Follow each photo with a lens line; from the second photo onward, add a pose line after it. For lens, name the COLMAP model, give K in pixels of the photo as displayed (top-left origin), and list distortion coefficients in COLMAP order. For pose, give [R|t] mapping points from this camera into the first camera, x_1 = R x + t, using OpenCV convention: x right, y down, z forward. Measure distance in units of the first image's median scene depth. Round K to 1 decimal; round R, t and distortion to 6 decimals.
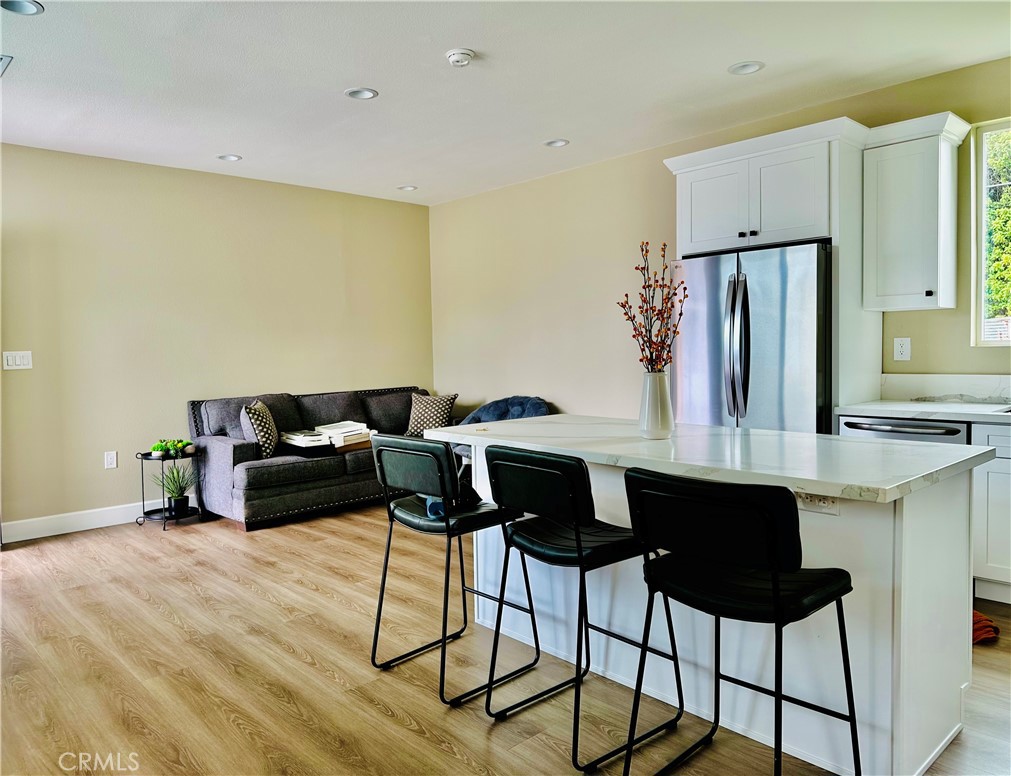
lens RADIAL K [[730.9, 0, 491.6], [0, 730.9, 378.5], [0, 0, 1]] dist [0.060839, -0.068561]
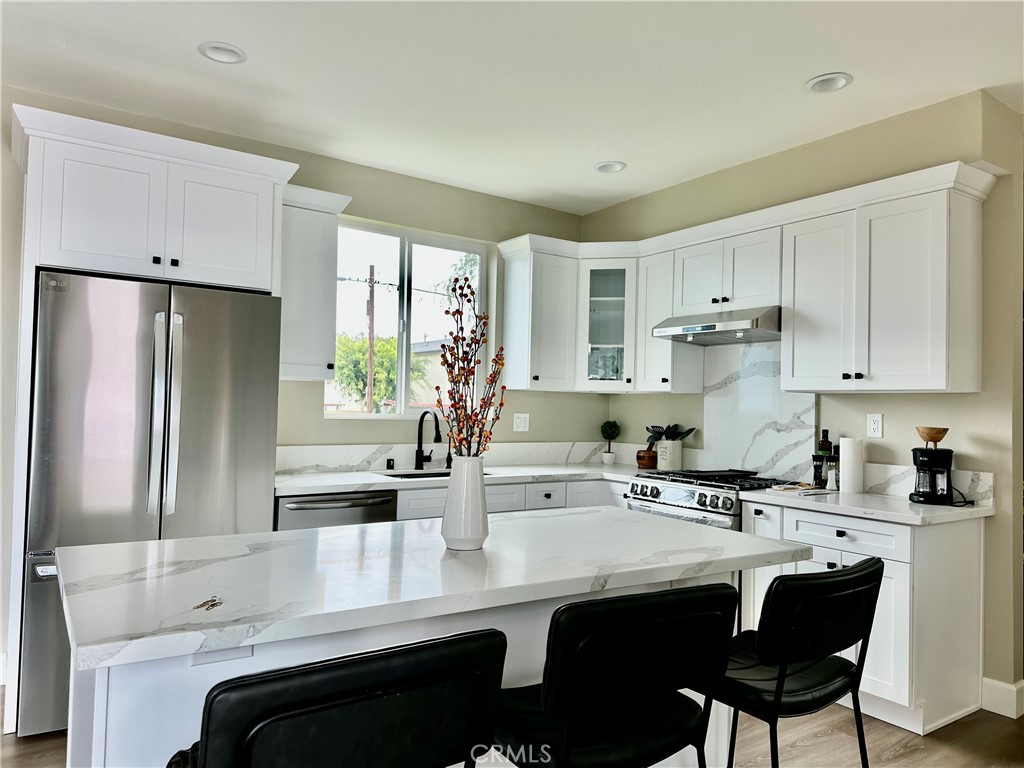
lens RADIAL K [[721.9, 0, 505.1], [0, 721.9, 389.9], [0, 0, 1]] dist [0.068479, -0.081900]
pose [[0.140153, 0.048302, 0.988951, -0.435503], [0.016734, 0.998551, -0.051142, -0.034073], [-0.989988, 0.023717, 0.139142, 0.769047]]
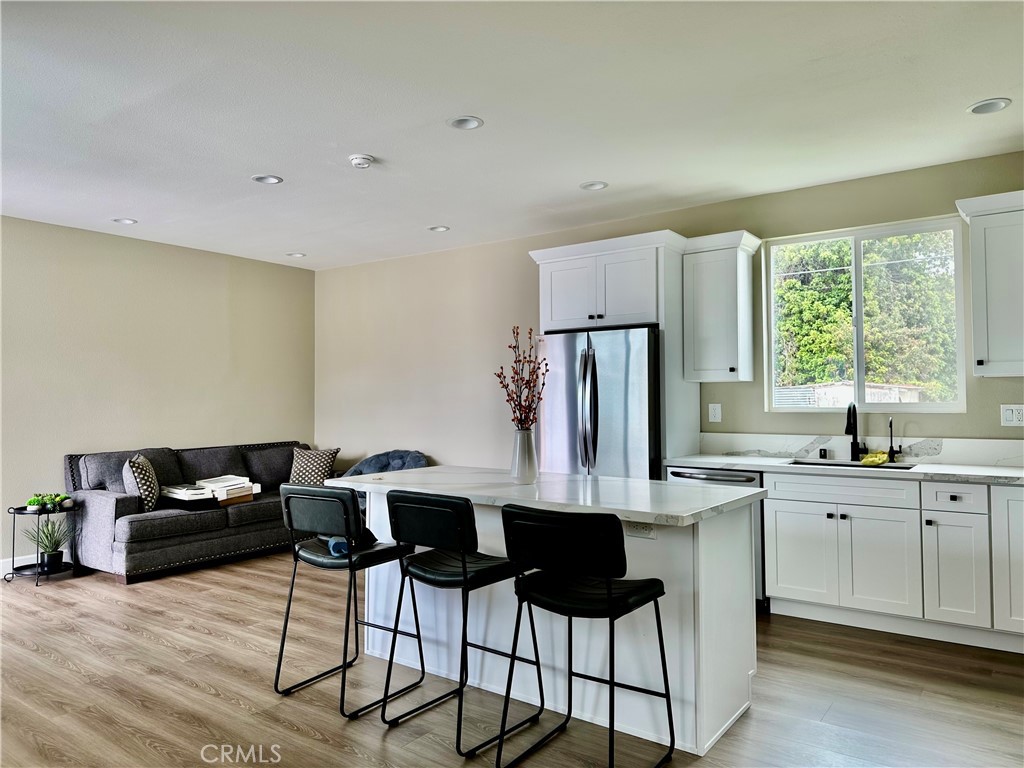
lens RADIAL K [[721.9, 0, 502.7], [0, 721.9, 377.9], [0, 0, 1]] dist [0.068479, -0.081900]
pose [[0.980948, 0.021841, 0.193040, -0.044413], [-0.007007, 0.996991, -0.077196, -0.002297], [-0.194145, 0.074372, 0.978149, -0.174788]]
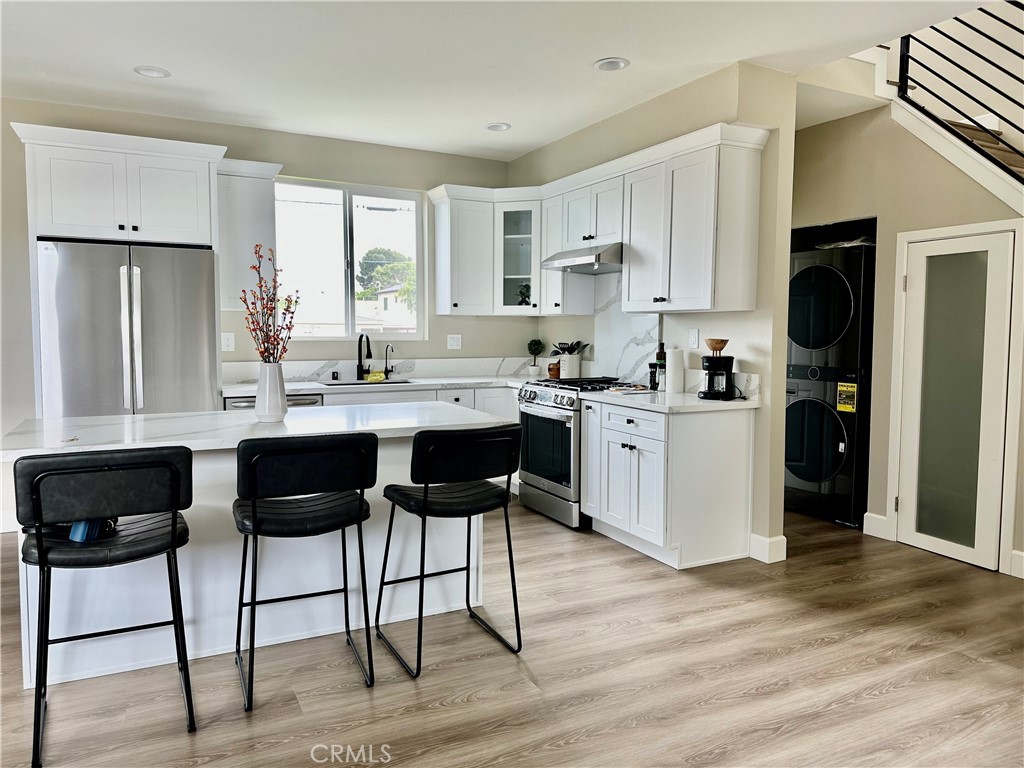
lens RADIAL K [[721.9, 0, 511.0], [0, 721.9, 383.4], [0, 0, 1]] dist [0.068479, -0.081900]
pose [[0.257828, -0.051751, 0.964804, -0.680208], [0.031964, 0.998475, 0.045015, -0.014142], [-0.965662, 0.019233, 0.259089, 0.317127]]
